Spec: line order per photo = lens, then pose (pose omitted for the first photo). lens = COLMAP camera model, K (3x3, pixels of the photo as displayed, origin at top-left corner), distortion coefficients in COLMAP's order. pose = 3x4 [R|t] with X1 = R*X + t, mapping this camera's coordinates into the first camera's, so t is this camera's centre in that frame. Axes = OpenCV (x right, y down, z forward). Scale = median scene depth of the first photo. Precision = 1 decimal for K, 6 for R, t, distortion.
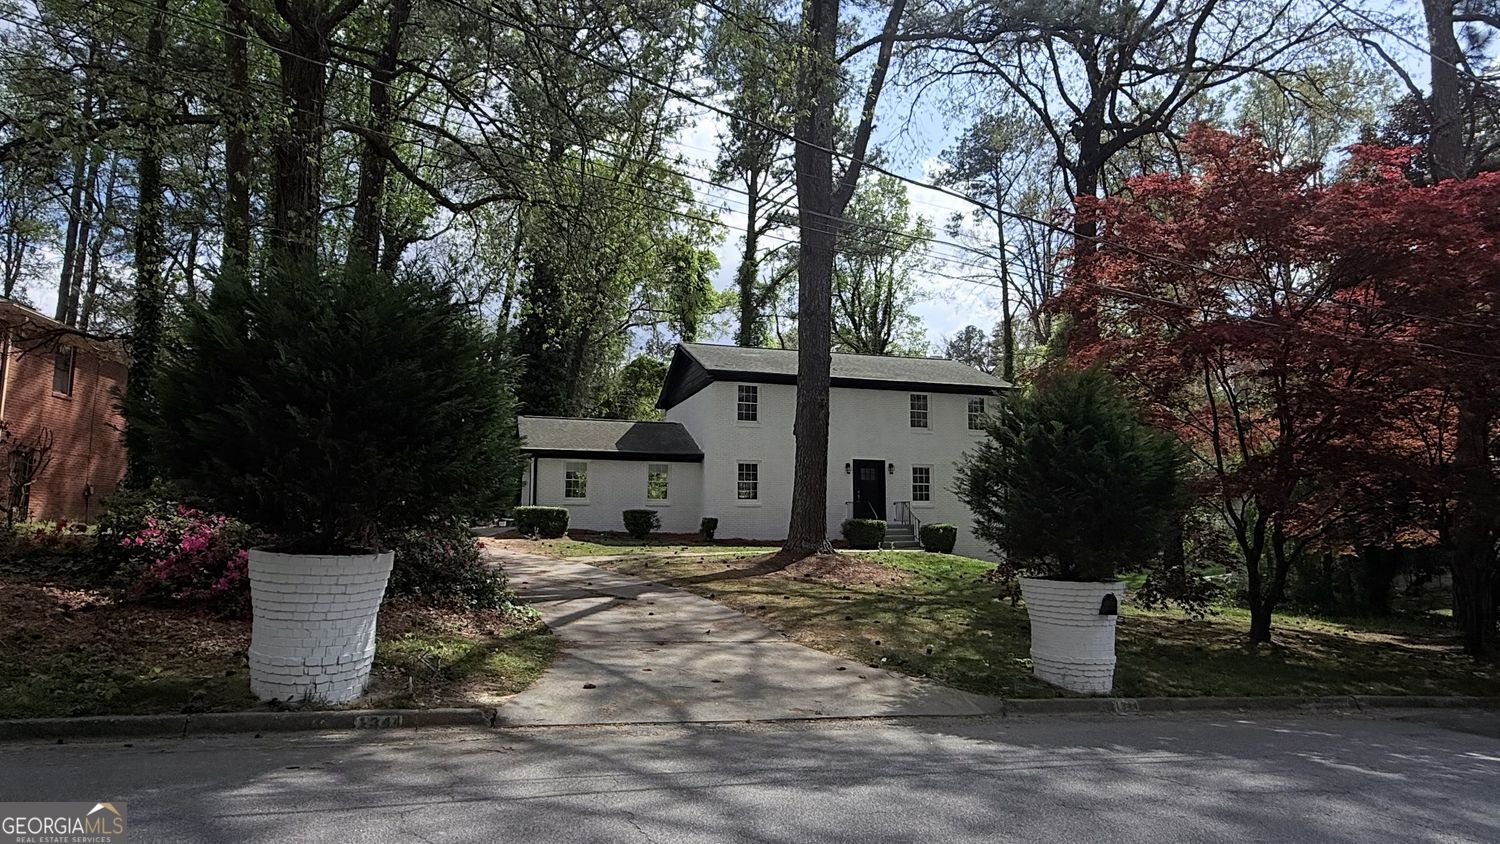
lens RADIAL K [[832.9, 0, 750.0], [0, 832.9, 422.0], [0, 0, 1]] dist [-0.001641, -0.000212]
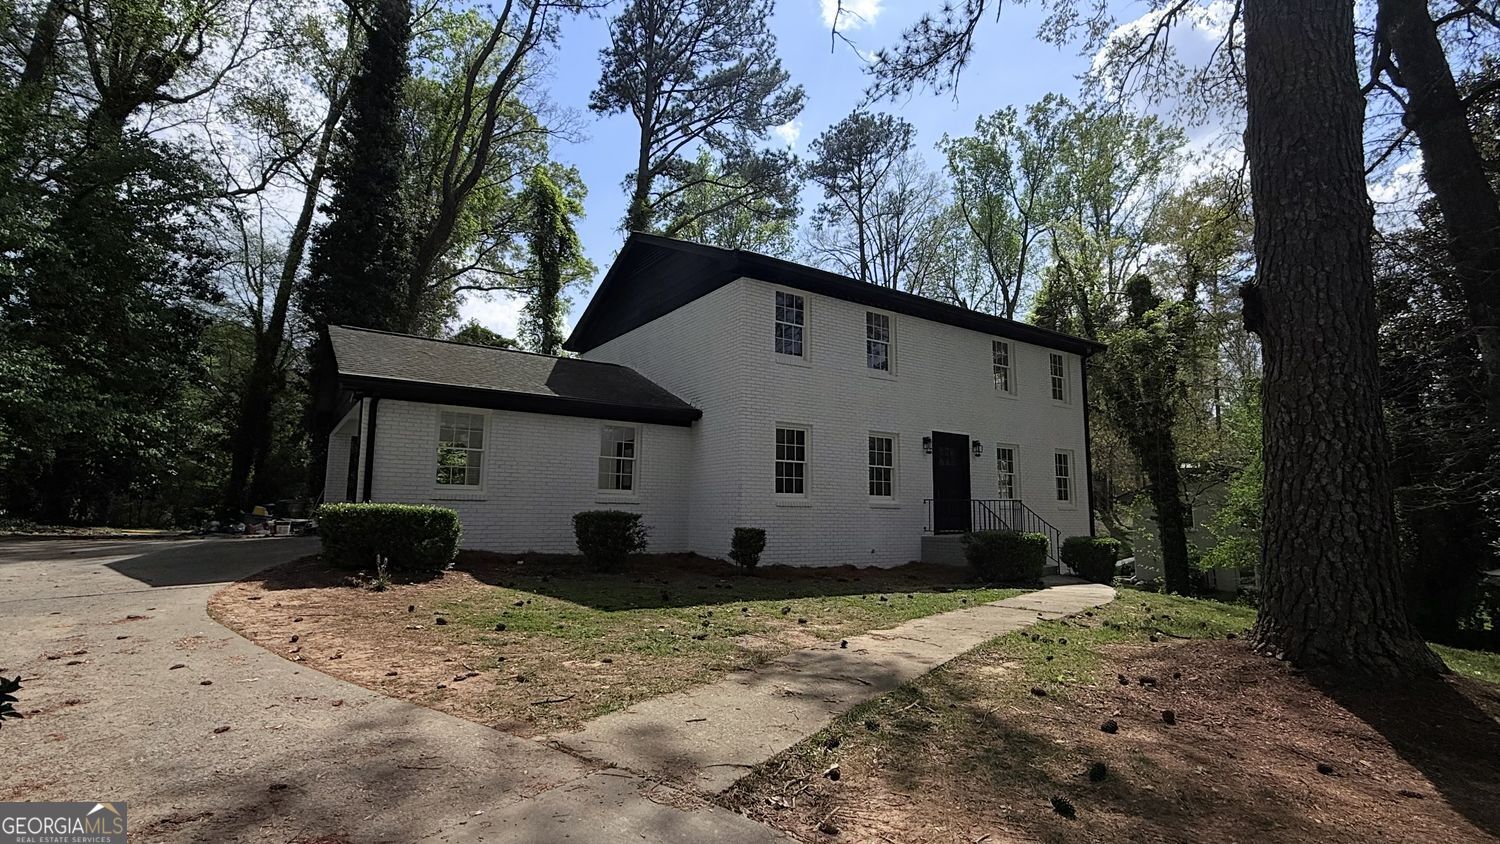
lens RADIAL K [[699.0, 0, 750.0], [0, 699.0, 422.0], [0, 0, 1]] dist [0.009501, -0.000016]
pose [[0.957770, 0.042467, 0.284383, -0.155234], [-0.041774, 0.999091, -0.008503, 0.047642], [-0.284486, -0.003736, 0.958673, 0.526053]]
